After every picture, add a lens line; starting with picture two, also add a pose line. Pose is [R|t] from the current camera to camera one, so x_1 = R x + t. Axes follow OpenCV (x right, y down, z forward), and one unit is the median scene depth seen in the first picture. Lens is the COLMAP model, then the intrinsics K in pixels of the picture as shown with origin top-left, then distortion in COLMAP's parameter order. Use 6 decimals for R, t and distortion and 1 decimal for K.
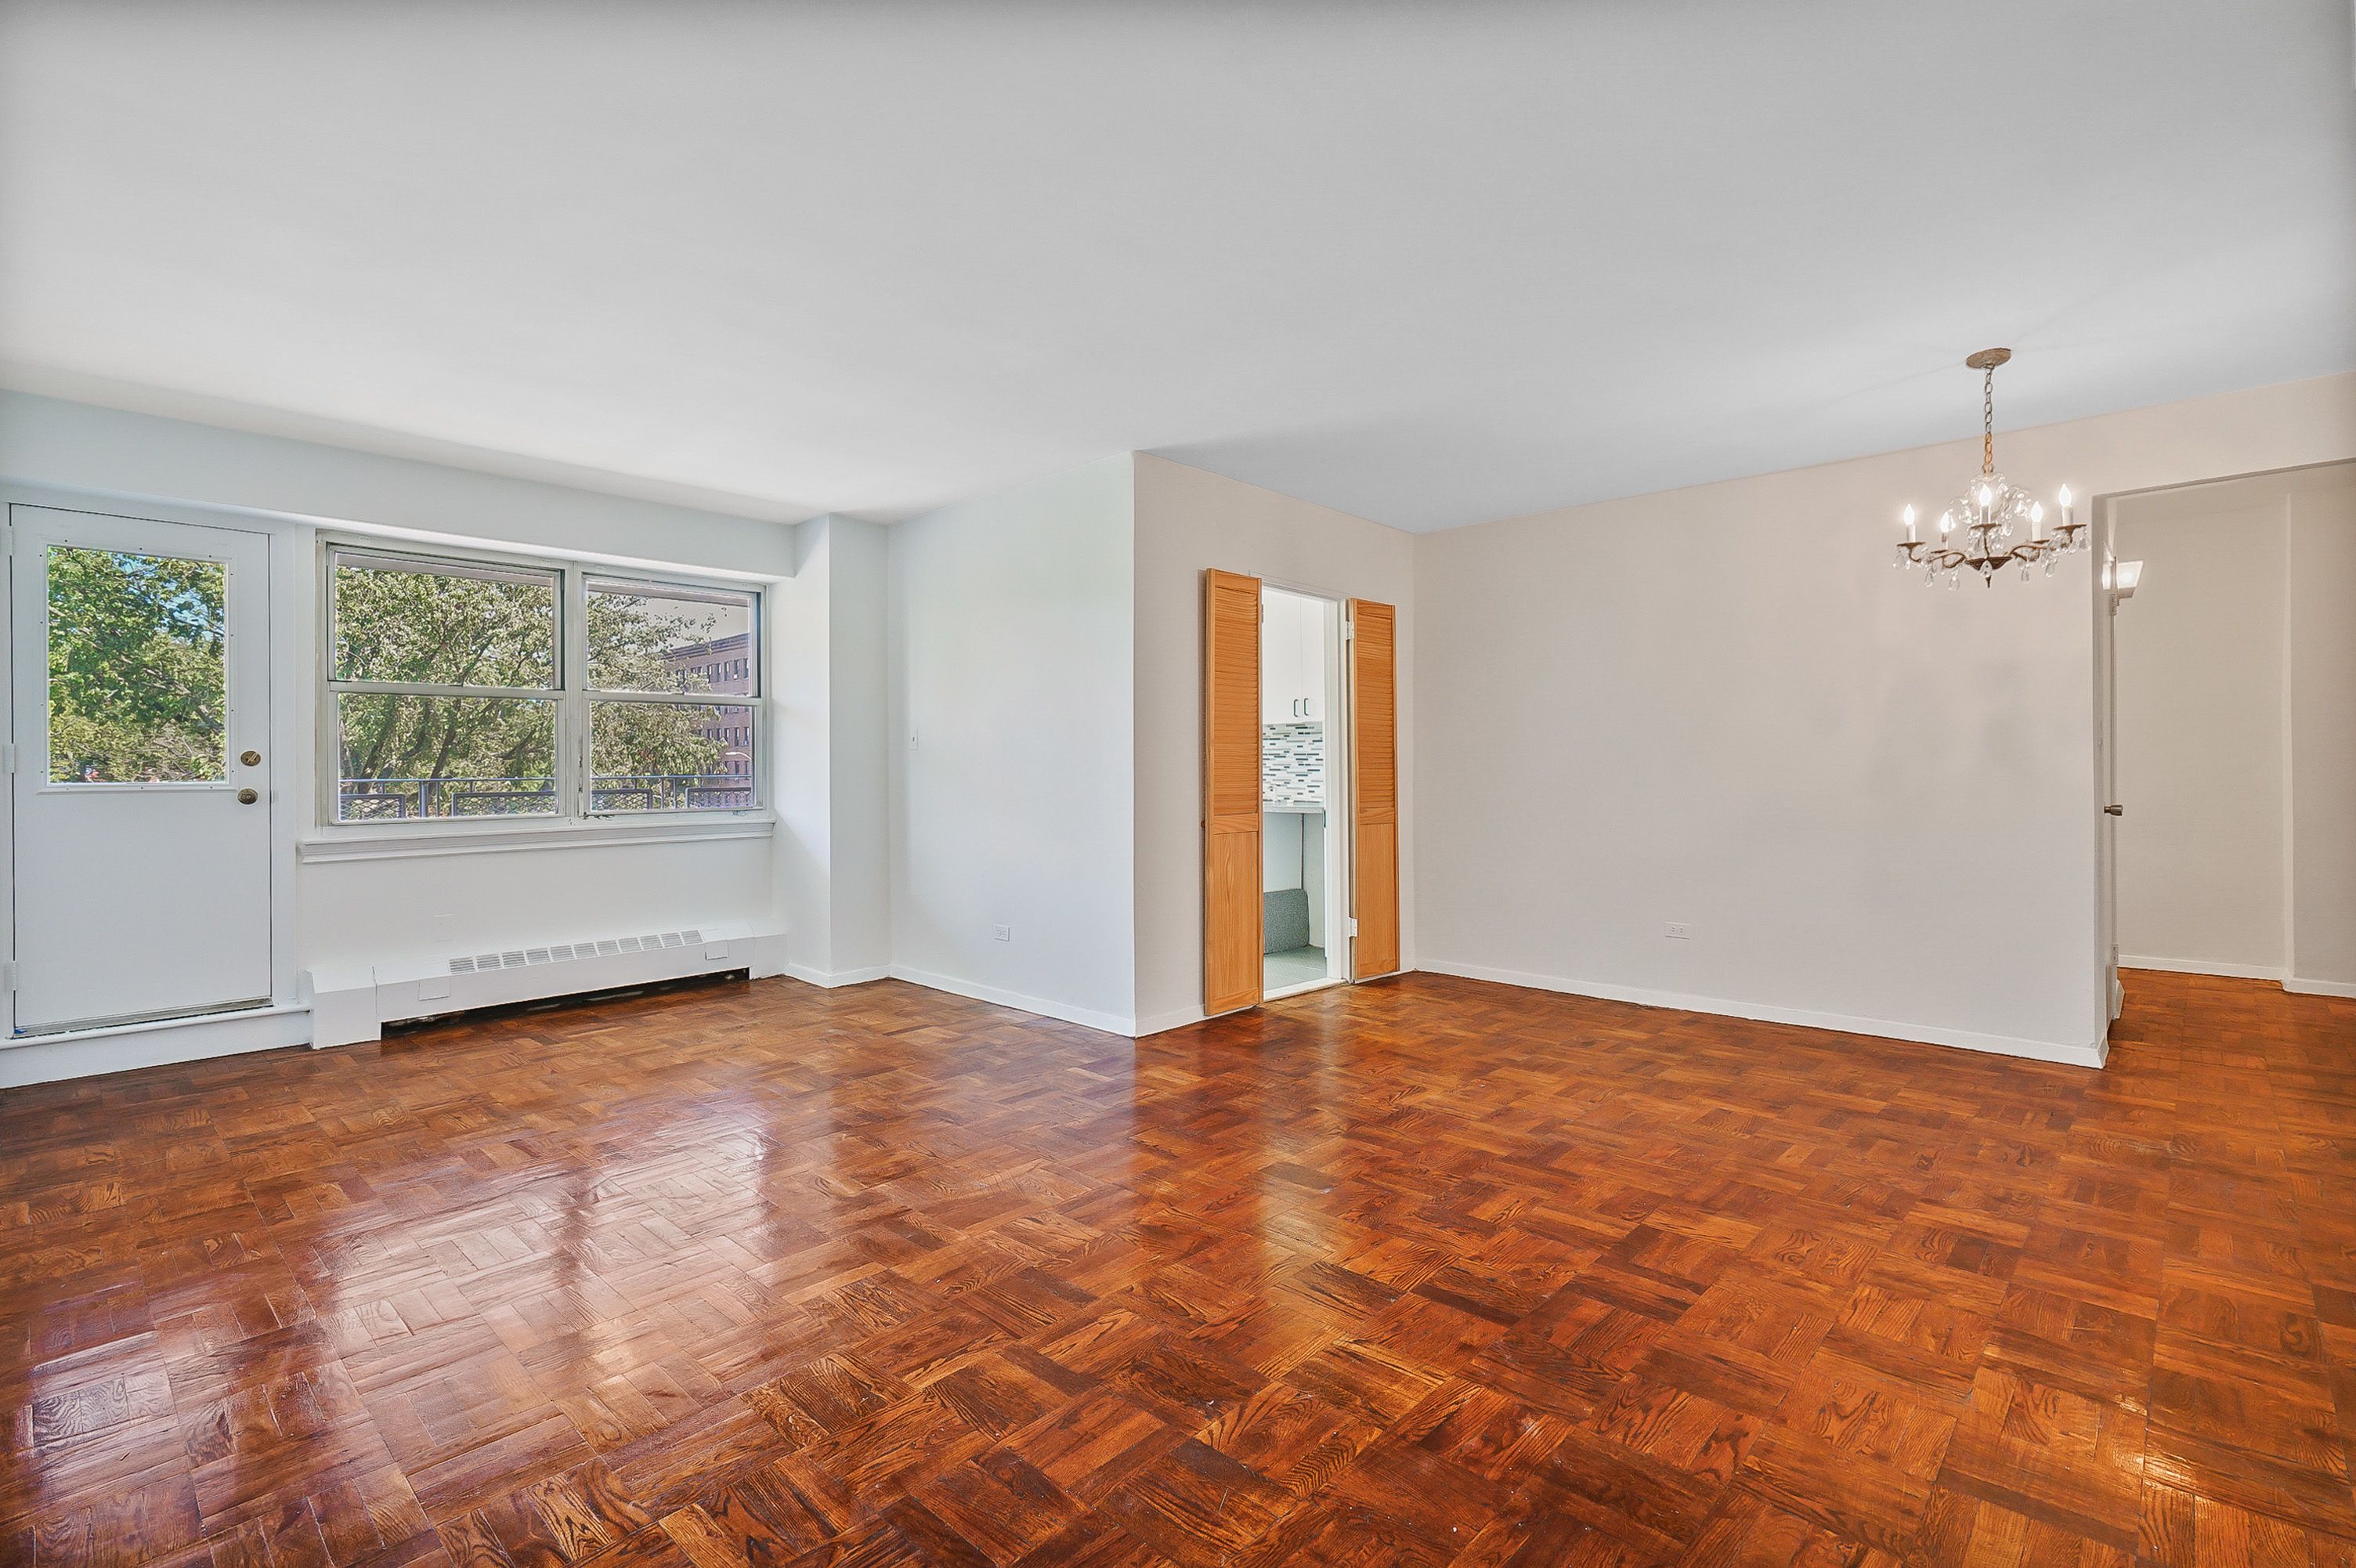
lens RADIAL K [[1076.5, 0, 1169.9], [0, 1076.5, 772.8], [0, 0, 1]] dist [0.010568, -0.000254]
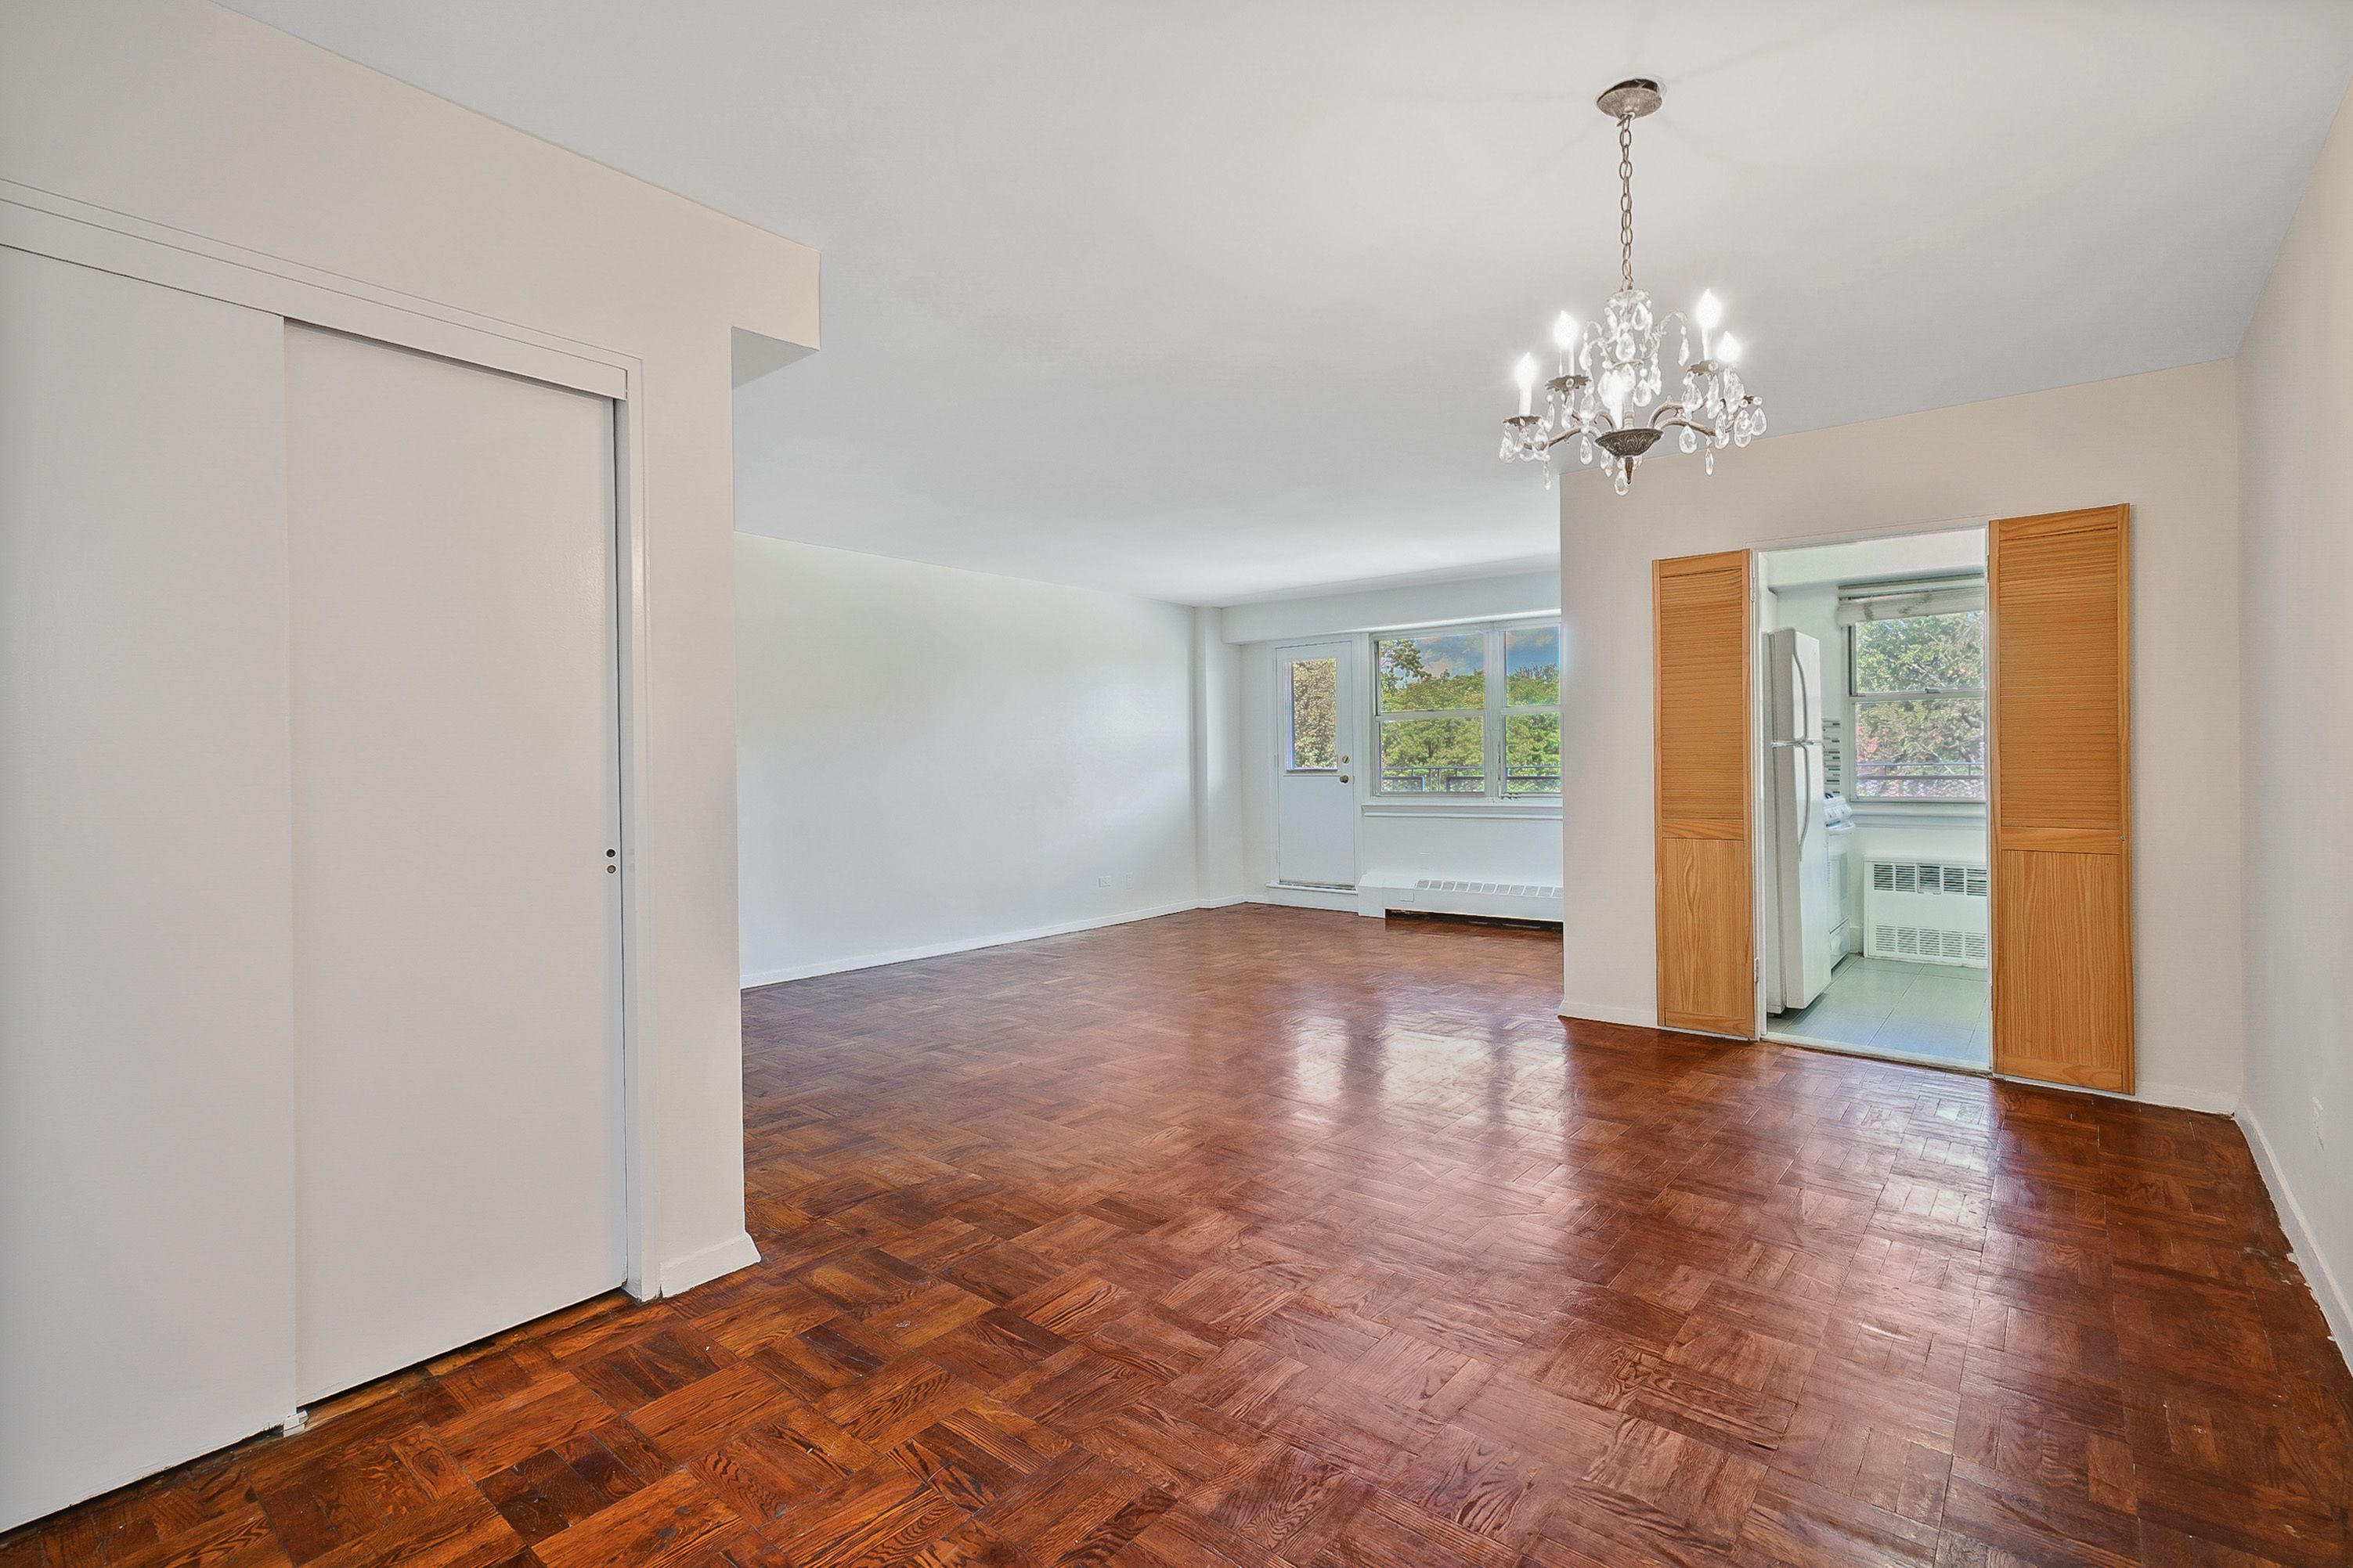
lens RADIAL K [[1075.0, 0, 1168.4], [0, 1075.0, 772.8], [0, 0, 1]] dist [0.010568, -0.000254]
pose [[0.083320, 0.012024, -0.996450, 1.005414], [0.006197, 0.999902, 0.012584, -0.014907], [0.996504, -0.007223, 0.083237, 0.514937]]
